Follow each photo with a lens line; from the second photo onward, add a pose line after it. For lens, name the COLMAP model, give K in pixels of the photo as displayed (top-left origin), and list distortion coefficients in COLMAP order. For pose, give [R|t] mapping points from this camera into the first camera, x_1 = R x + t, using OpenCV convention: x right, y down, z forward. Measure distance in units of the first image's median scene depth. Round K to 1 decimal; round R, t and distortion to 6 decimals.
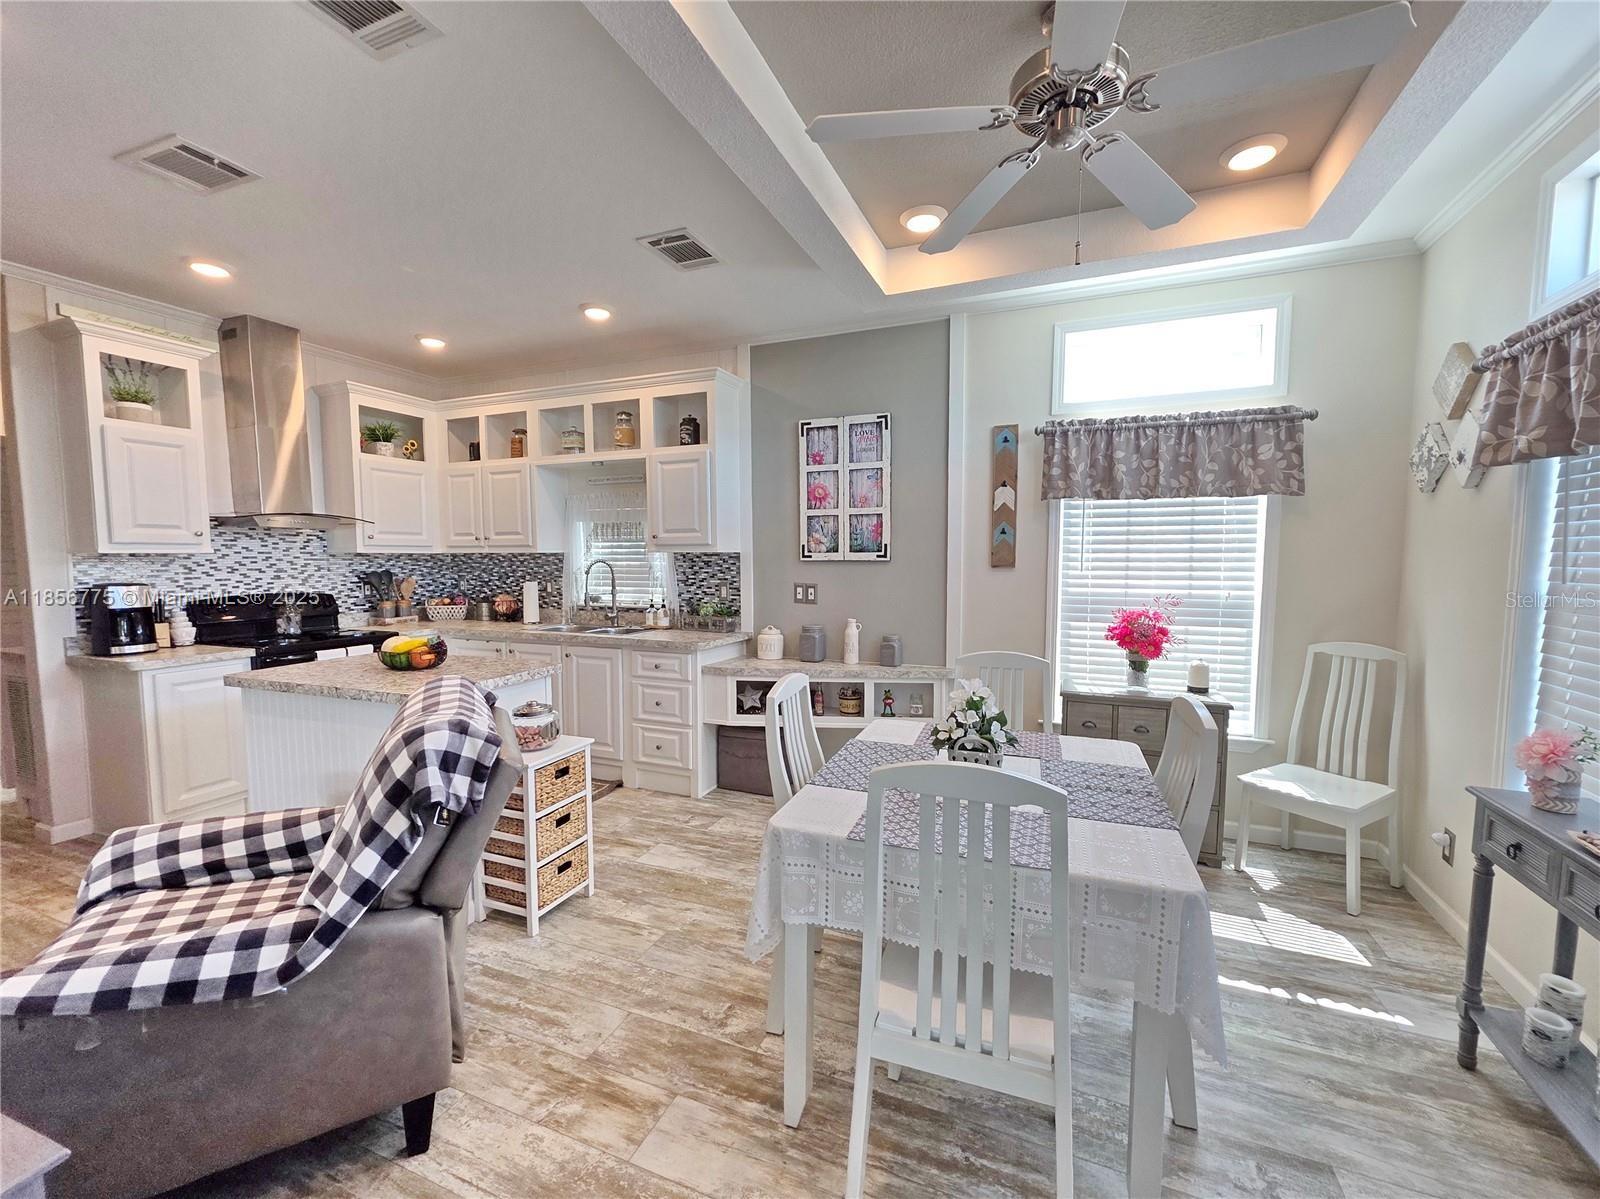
lens RADIAL K [[651.3, 0, 807.3], [0, 651.3, 608.6], [0, 0, 1]] dist [0.003692, -0.000246]
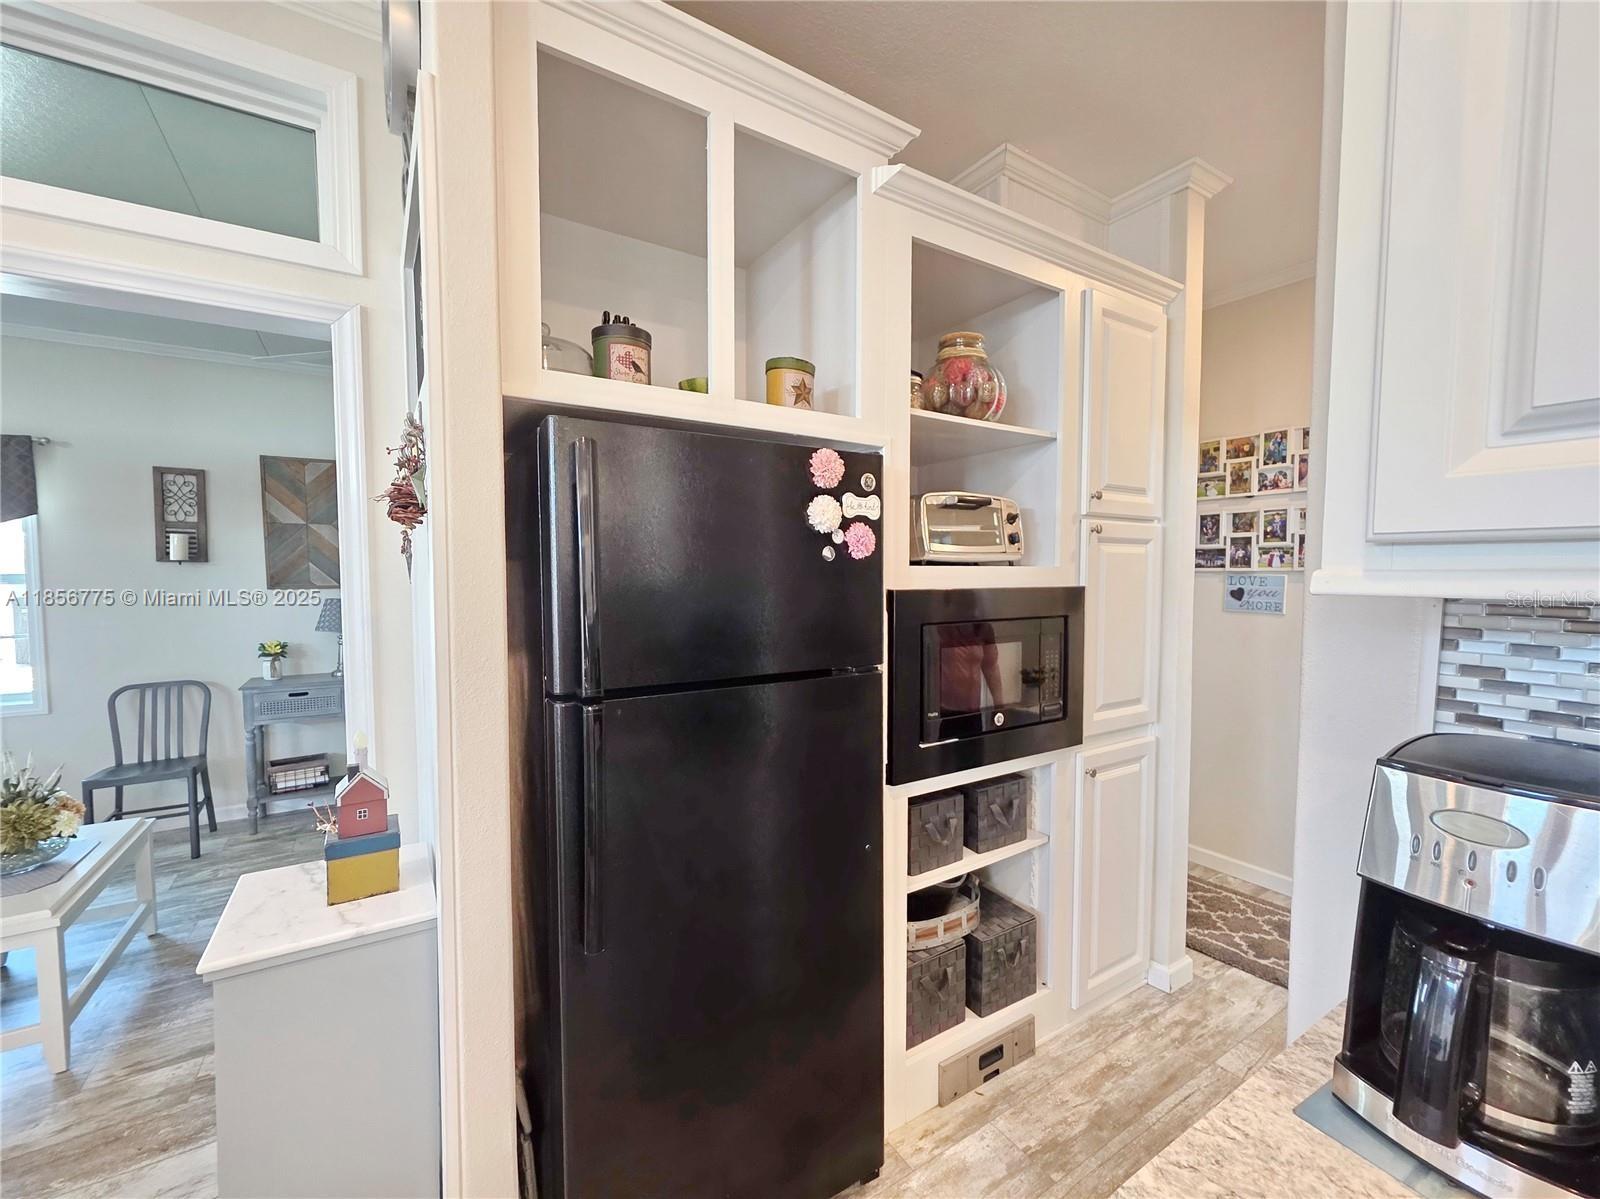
lens RADIAL K [[660.3, 0, 808.6], [0, 660.3, 604.8], [0, 0, 1]] dist [0.002987, -0.000498]
pose [[-0.573475, 0.046003, -0.817930, -0.685353], [-0.067829, 0.992328, 0.103369, -0.076434], [0.816410, 0.114758, -0.565955, 0.817551]]
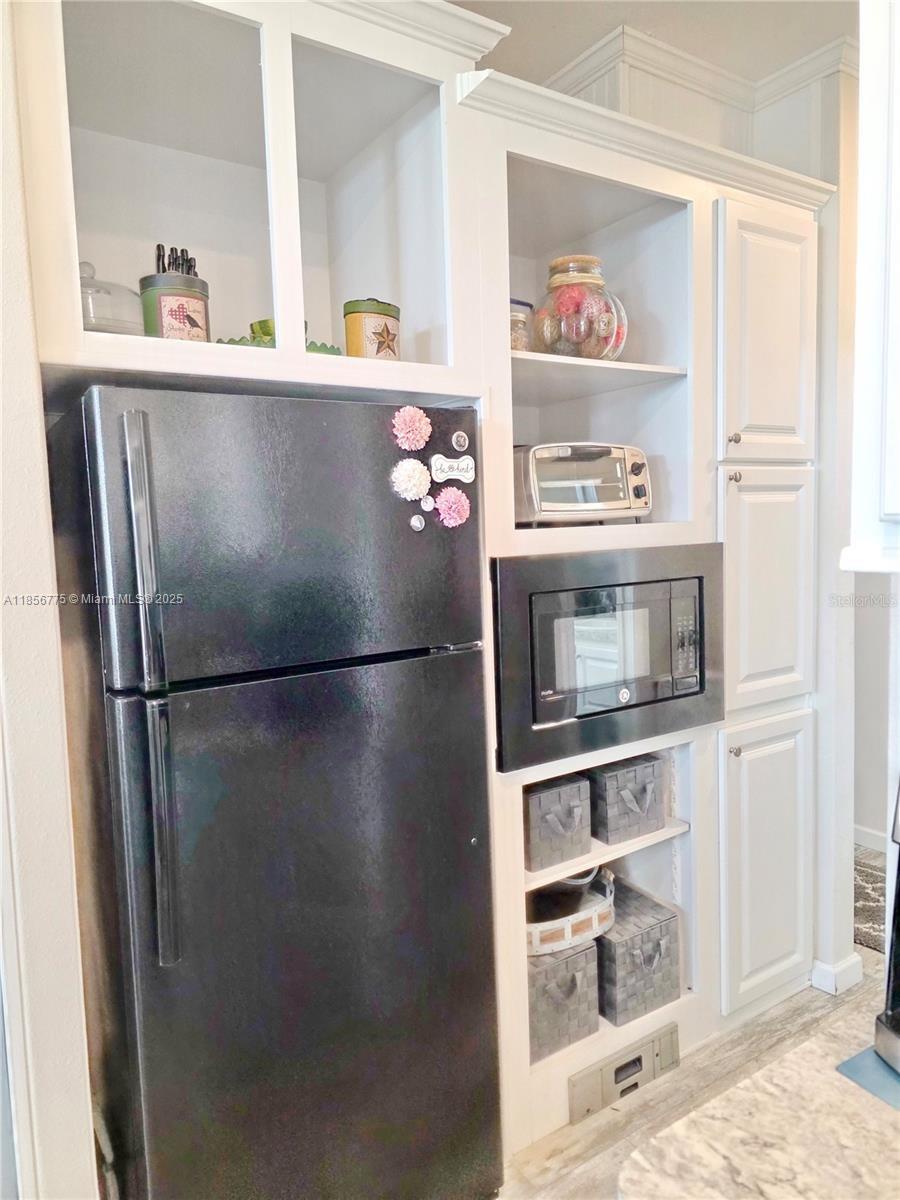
lens RADIAL K [[802.5, 0, 461.0], [0, 802.5, 588.9], [0, 0, 1]] dist [0.067610, -0.060913]
pose [[-0.555941, 0.094540, -0.825828, -0.666354], [-0.037201, 0.989686, 0.138342, -0.091317], [0.830389, 0.107631, -0.546690, 0.860122]]
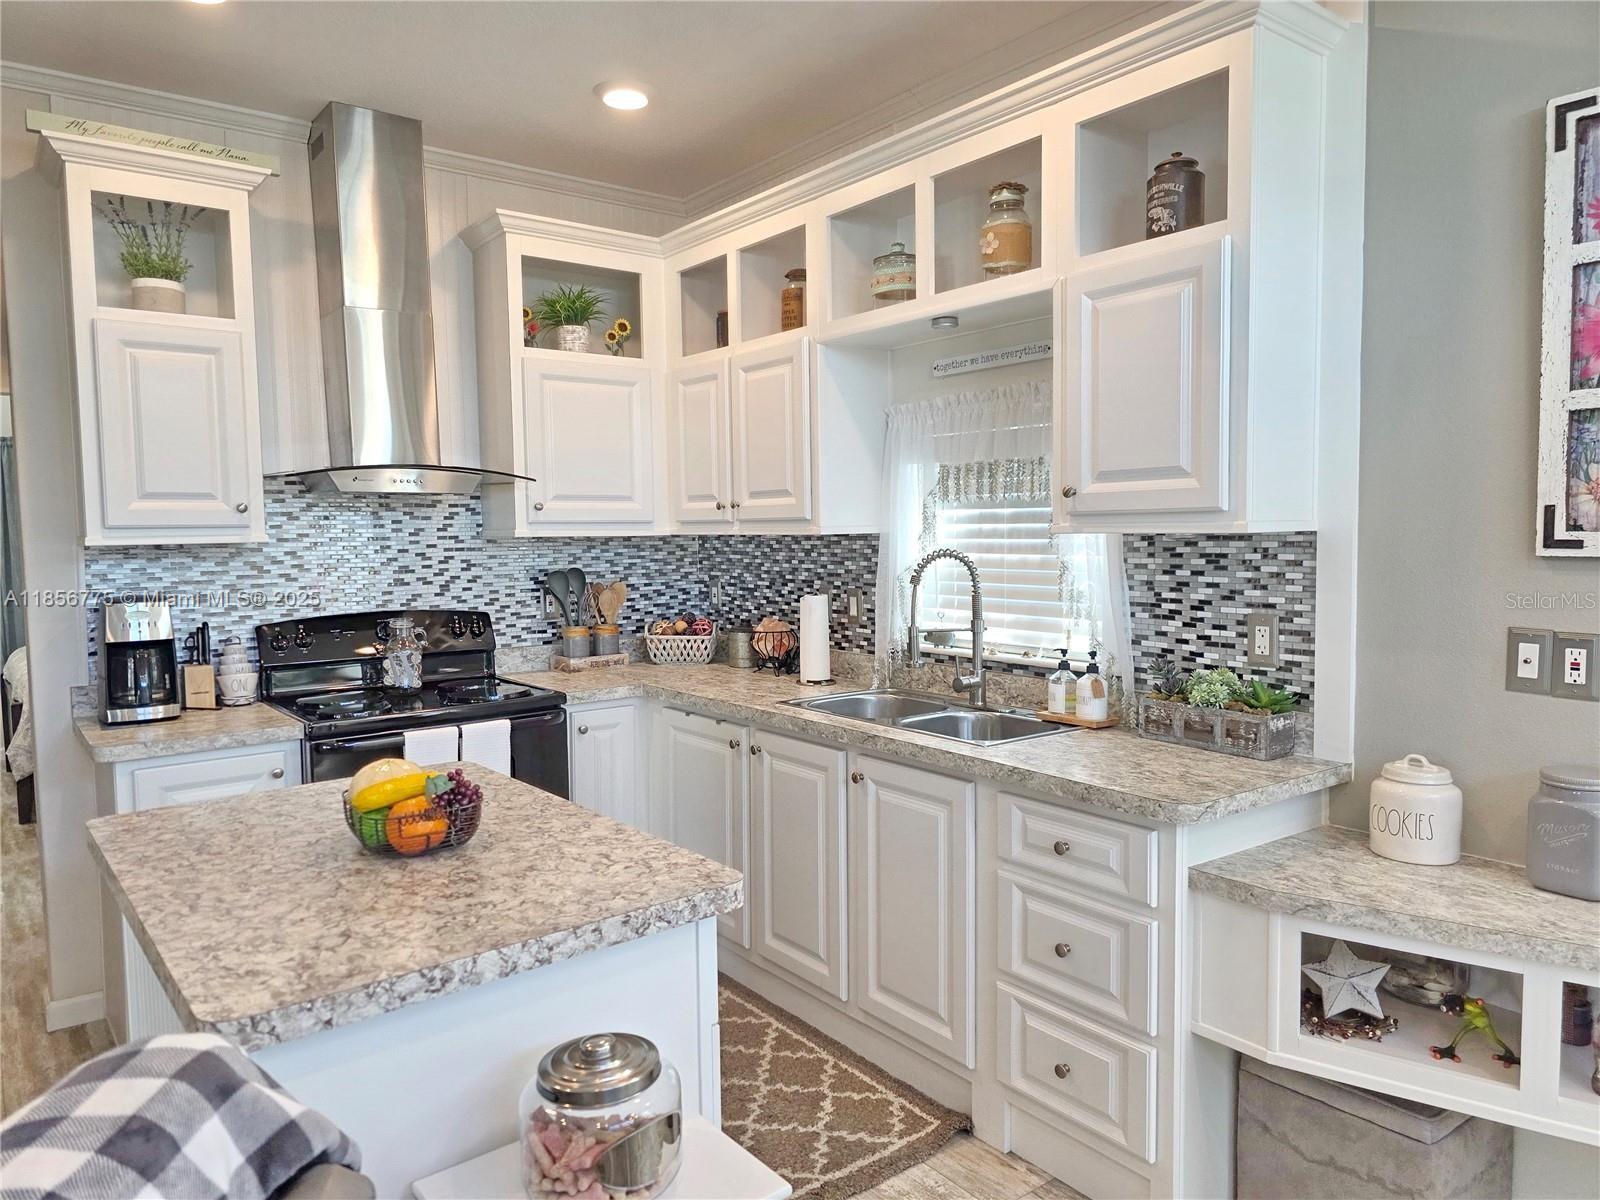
lens RADIAL K [[1070.0, 0, 804.3], [0, 1070.0, 596.4], [0, 0, 1]] dist [0.067610, -0.060913]
pose [[0.867981, 0.022964, -0.496066, -0.058869], [-0.028889, 0.999573, -0.004276, -0.045419], [0.495756, 0.018042, 0.868274, 0.403578]]
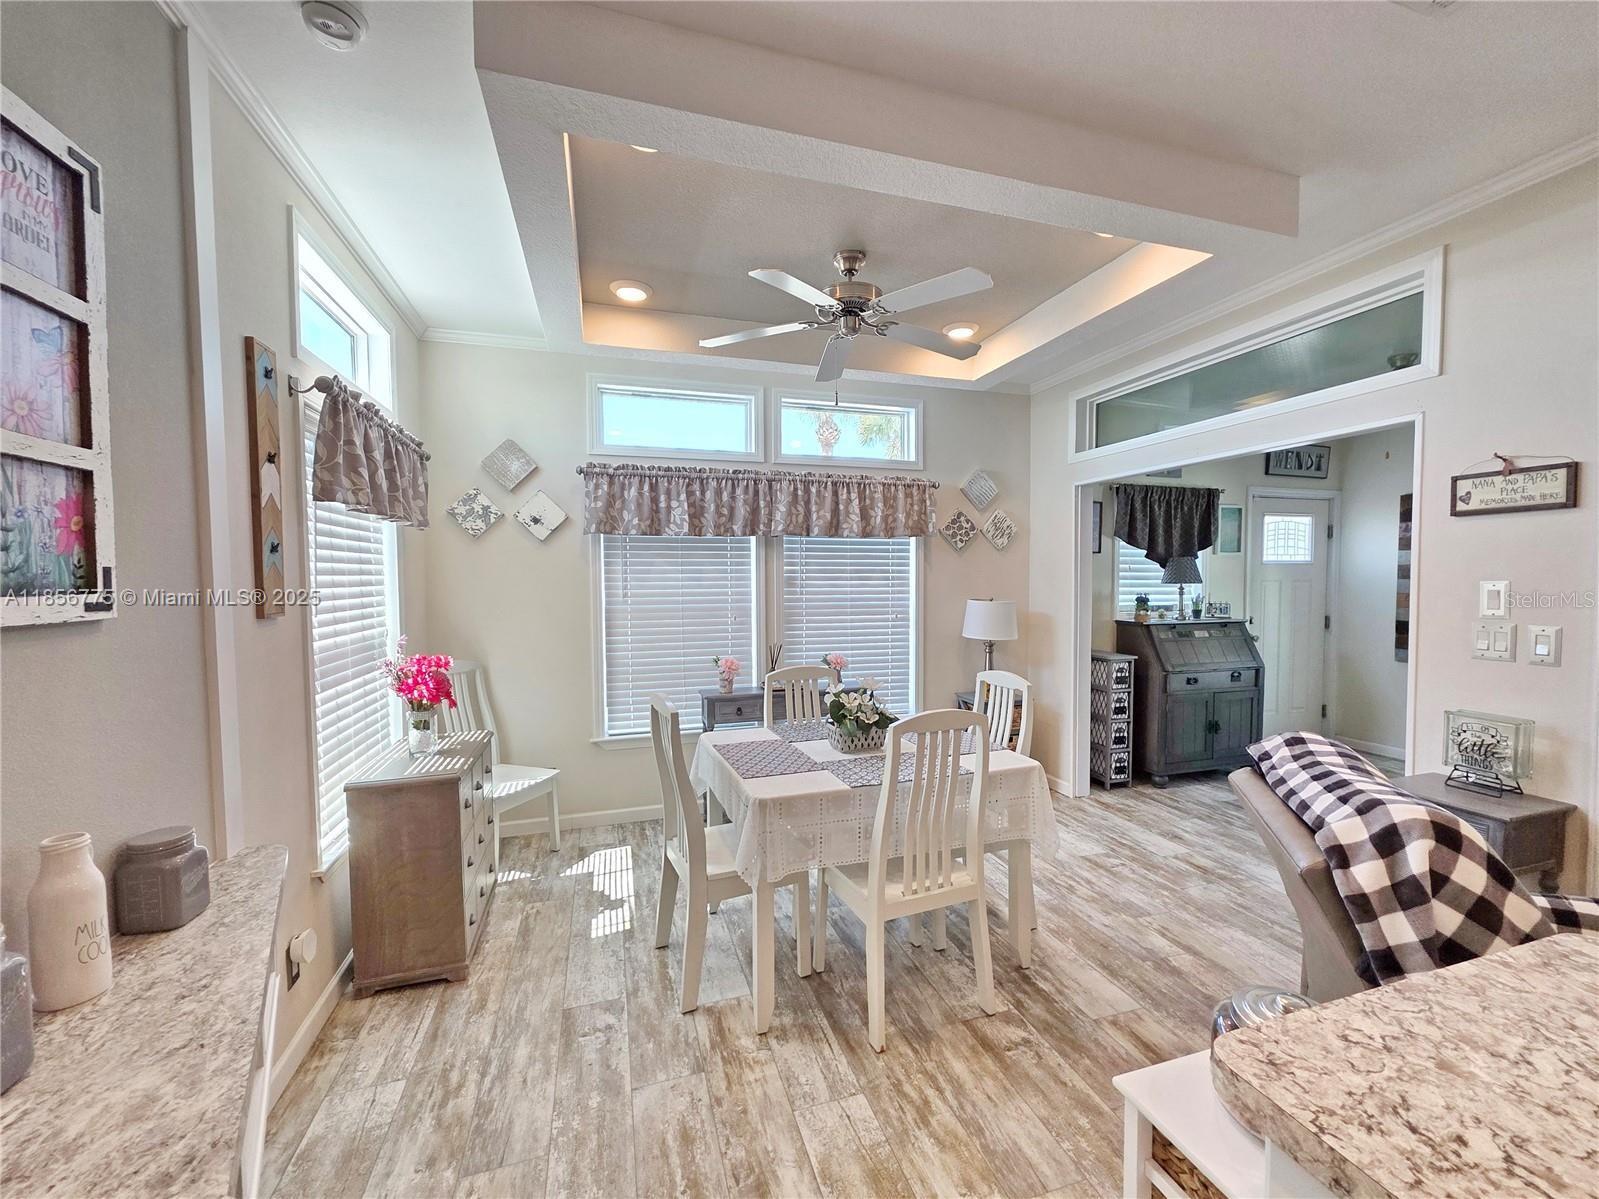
lens RADIAL K [[646.7, 0, 807.1], [0, 646.7, 605.2], [0, 0, 1]] dist [0.001521, 0.000305]
pose [[-0.638188, -0.030017, 0.769295, -0.351078], [0.070650, 0.992740, 0.097345, -0.088698], [-0.766632, 0.116475, -0.631434, 0.951922]]
